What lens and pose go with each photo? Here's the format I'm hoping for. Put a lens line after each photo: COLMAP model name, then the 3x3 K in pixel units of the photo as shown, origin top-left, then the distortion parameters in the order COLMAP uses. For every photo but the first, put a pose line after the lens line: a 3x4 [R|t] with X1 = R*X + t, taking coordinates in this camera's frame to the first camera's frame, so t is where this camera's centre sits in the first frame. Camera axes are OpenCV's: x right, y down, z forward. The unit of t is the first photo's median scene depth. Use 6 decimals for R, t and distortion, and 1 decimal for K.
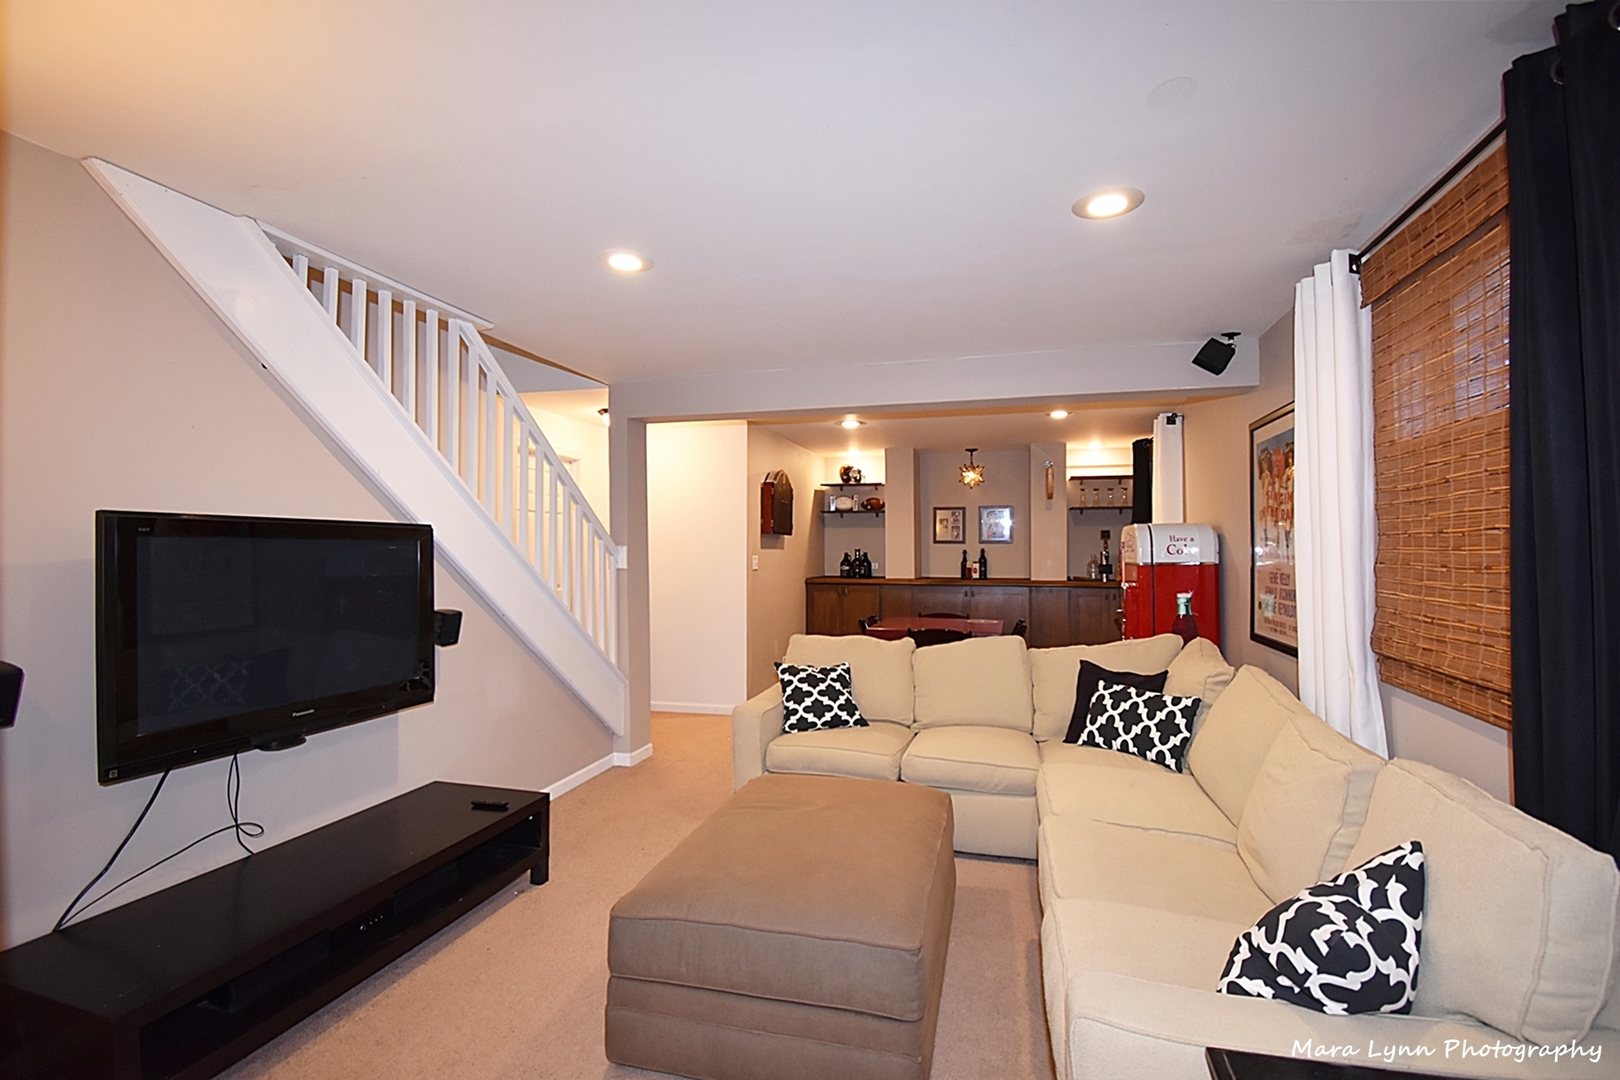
lens RADIAL K [[724.8, 0, 810.9], [0, 724.8, 541.8], [0, 0, 1]] dist [-0.001362, -0.007619]
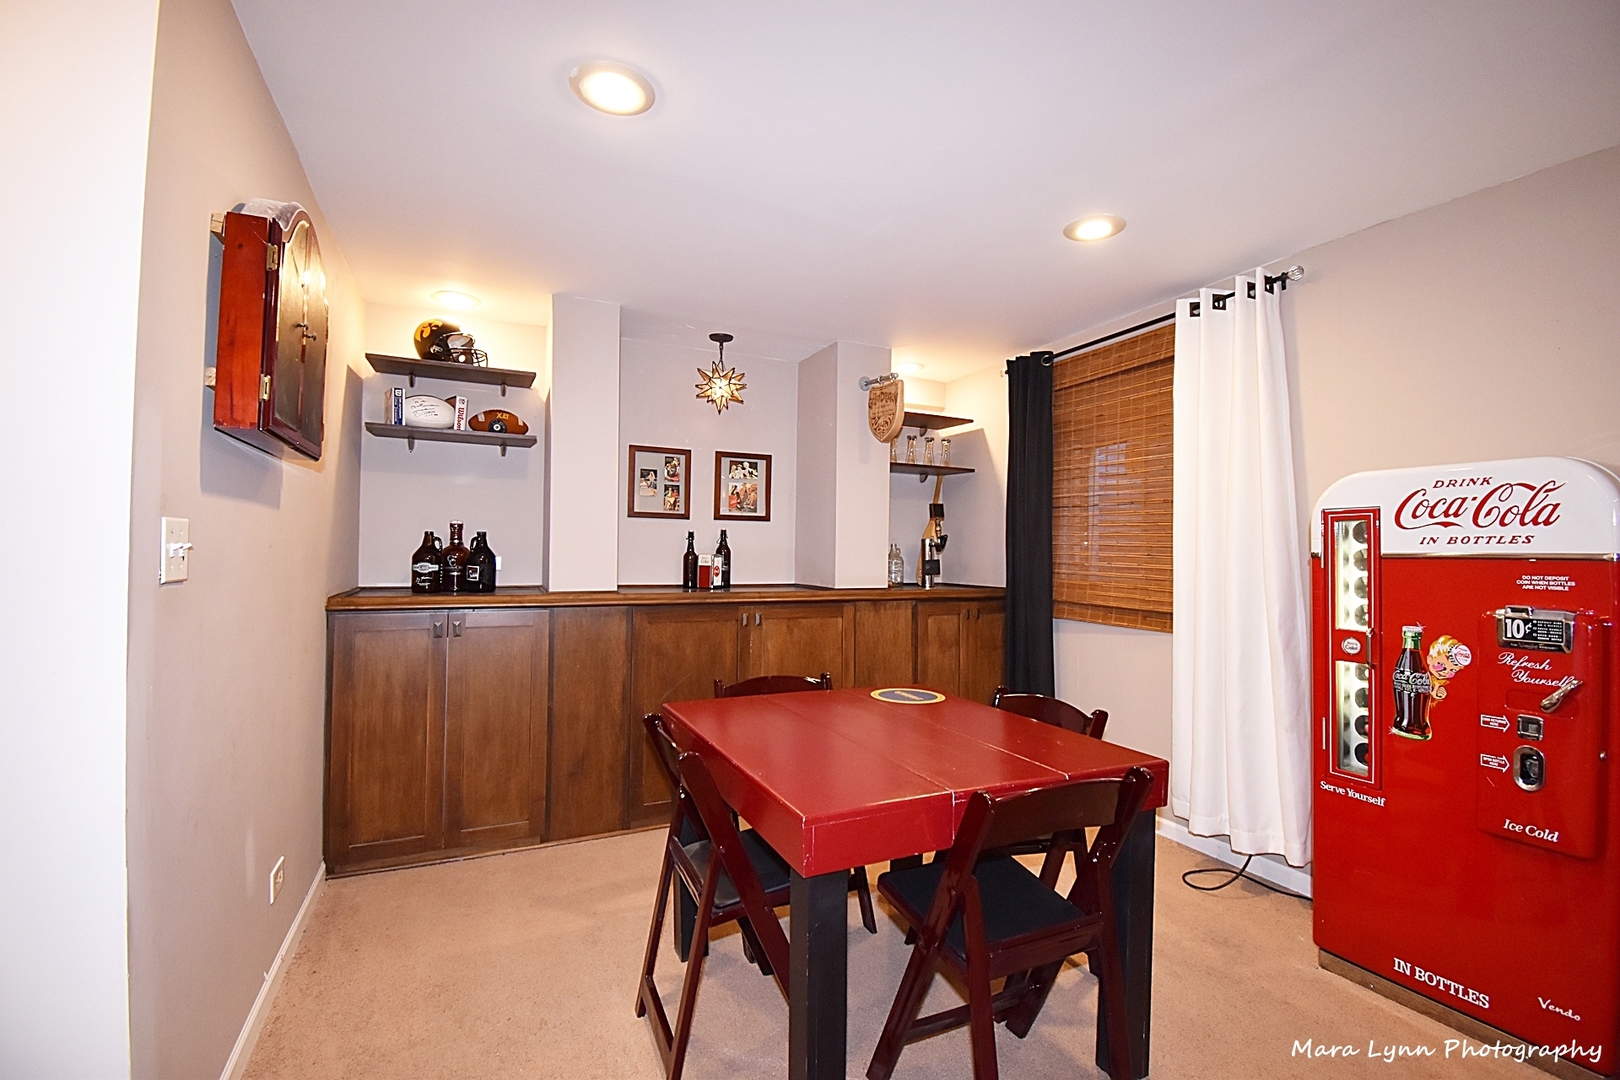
lens RADIAL K [[724.8, 0, 842.1], [0, 724.8, 545.5], [0, 0, 1]] dist [-0.001362, -0.007619]
pose [[0.740875, 0.012852, 0.671520, -0.056054], [-0.019472, 0.999808, 0.002347, 0.017655], [-0.671360, -0.014815, 0.740983, 0.537681]]
